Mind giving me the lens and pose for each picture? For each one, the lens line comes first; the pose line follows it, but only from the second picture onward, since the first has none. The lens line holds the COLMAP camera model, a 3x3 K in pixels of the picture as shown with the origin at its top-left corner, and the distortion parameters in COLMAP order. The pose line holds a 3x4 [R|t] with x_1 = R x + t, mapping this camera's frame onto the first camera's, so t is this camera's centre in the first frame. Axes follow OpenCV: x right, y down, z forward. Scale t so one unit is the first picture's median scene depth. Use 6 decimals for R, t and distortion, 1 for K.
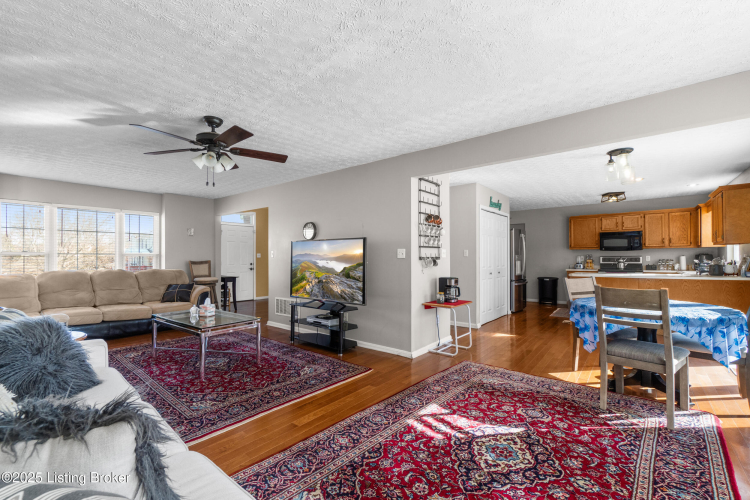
lens RADIAL K [[327.2, 0, 370.8], [0, 327.2, 254.0], [0, 0, 1]] dist [-0.007532, 0.000249]
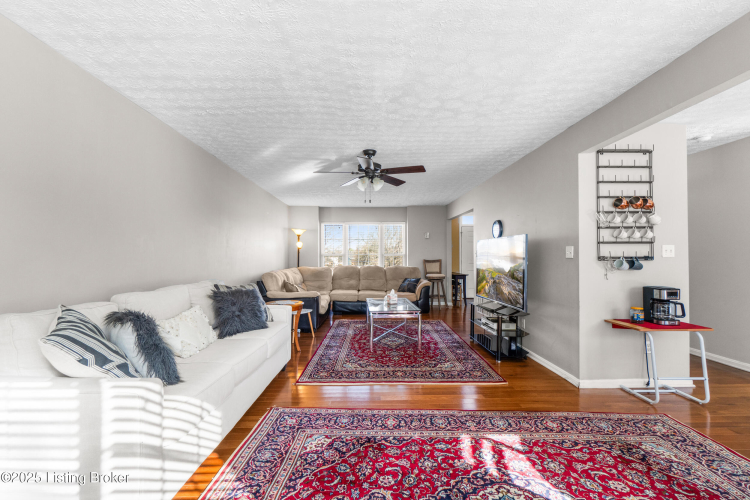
lens RADIAL K [[327.2, 0, 374.4], [0, 327.2, 251.5], [0, 0, 1]] dist [-0.007532, 0.000249]
pose [[0.643624, -0.012173, -0.765245, 0.427394], [0.008737, 0.999925, -0.008558, -0.000324], [0.765292, -0.001178, 0.643682, 0.139969]]
